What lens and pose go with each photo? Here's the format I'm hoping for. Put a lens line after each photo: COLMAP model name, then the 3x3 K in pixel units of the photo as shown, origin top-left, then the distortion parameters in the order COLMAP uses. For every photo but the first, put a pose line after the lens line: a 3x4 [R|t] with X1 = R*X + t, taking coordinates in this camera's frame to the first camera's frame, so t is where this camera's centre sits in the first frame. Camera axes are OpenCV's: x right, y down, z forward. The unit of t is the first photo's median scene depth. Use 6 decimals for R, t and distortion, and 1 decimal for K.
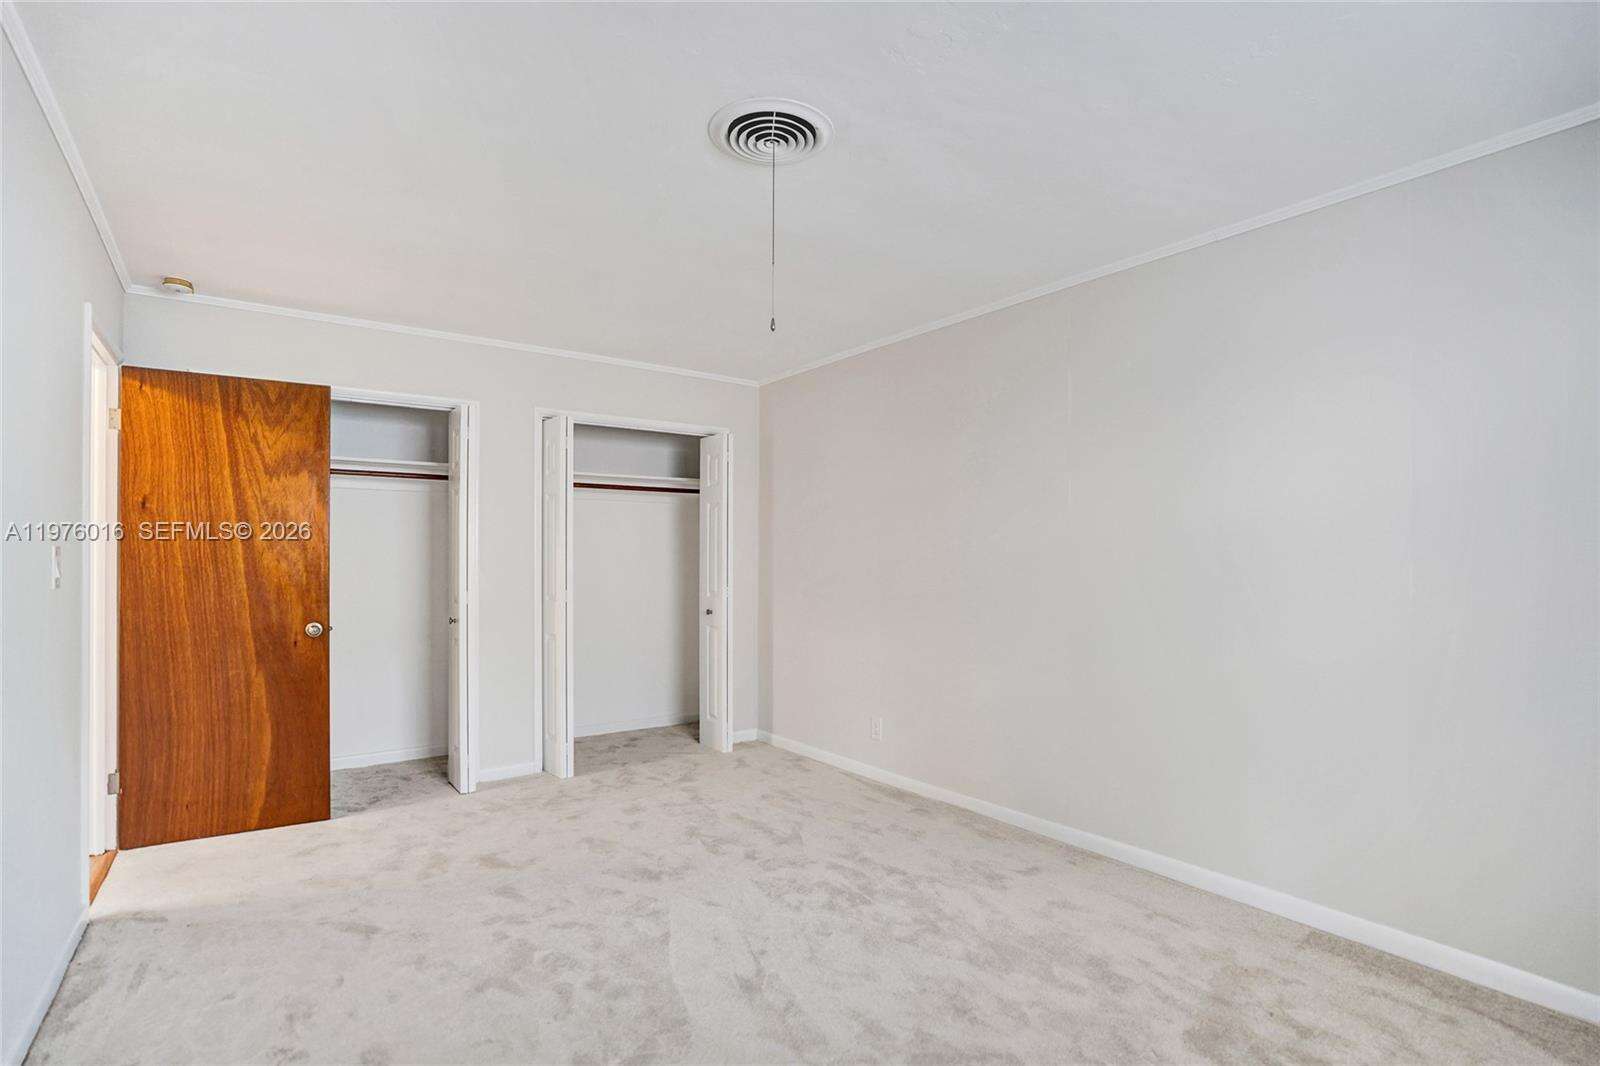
lens RADIAL K [[741.2, 0, 799.8], [0, 741.2, 552.3], [0, 0, 1]] dist [-0.035502, 0.000143]
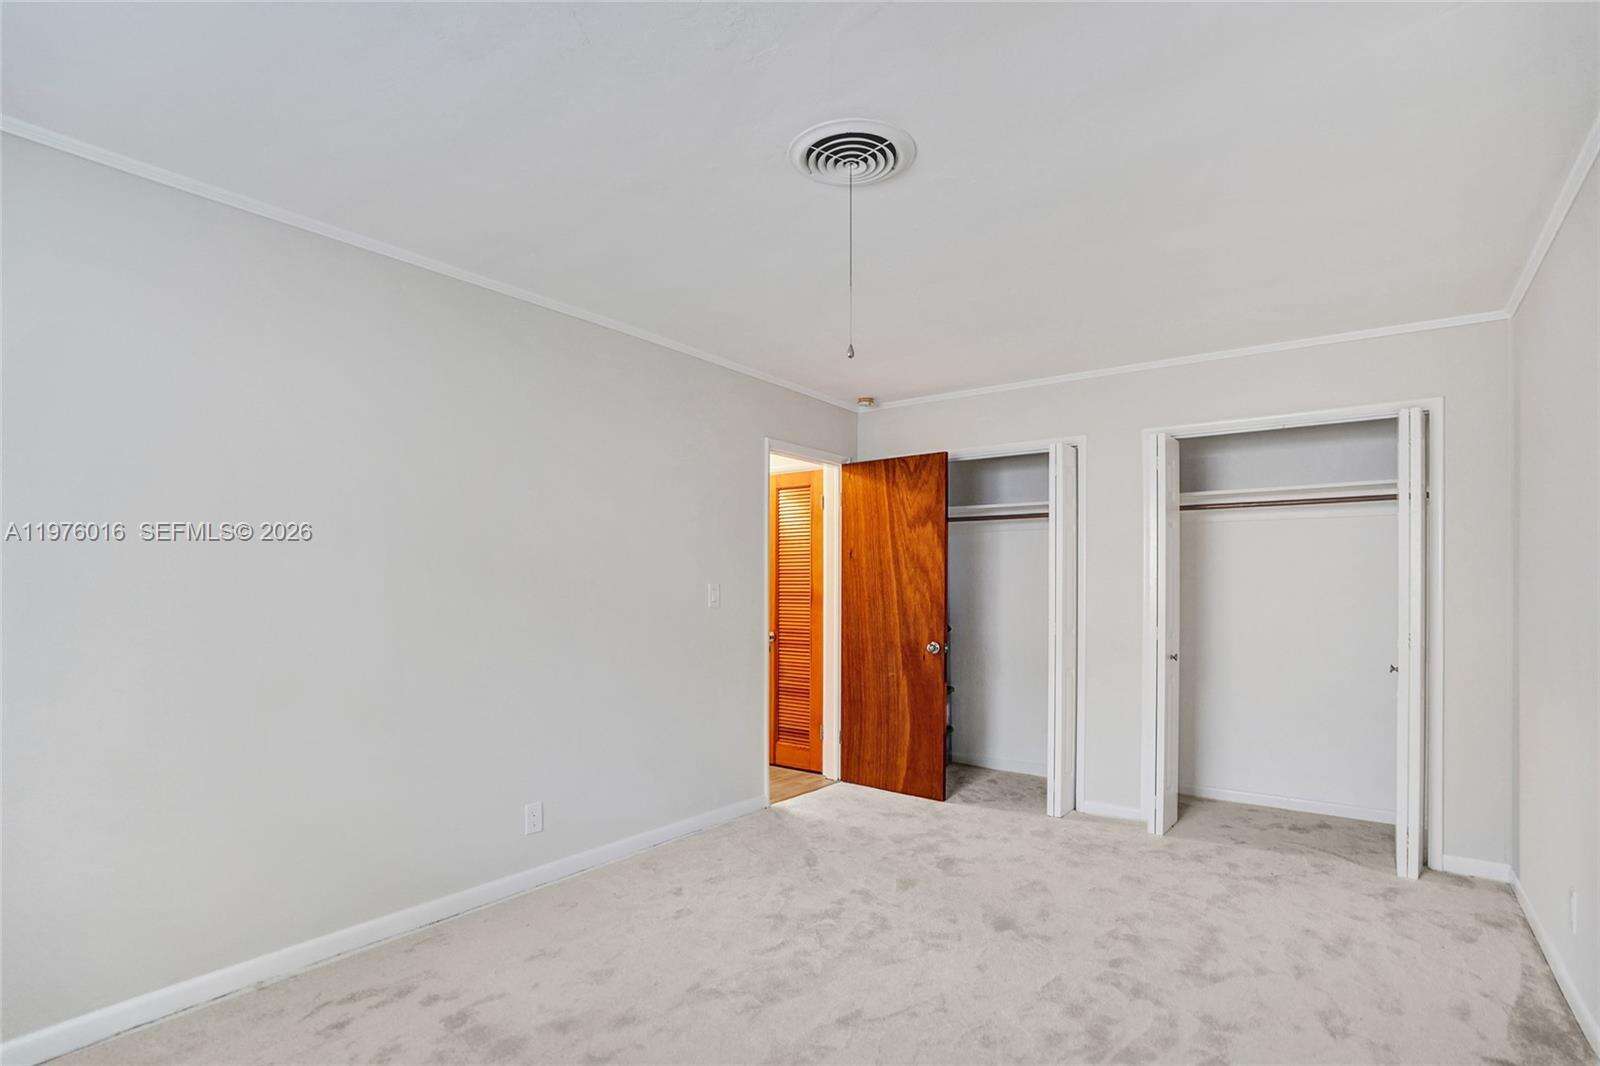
lens RADIAL K [[764.9, 0, 800.3], [0, 764.9, 592.2], [0, 0, 1]] dist [-0.029308, 0.000844]
pose [[0.332217, 0.002104, -0.943201, 0.523365], [0.005113, 0.999979, 0.004032, 0.004012], [0.943189, -0.006162, 0.332199, 0.356440]]
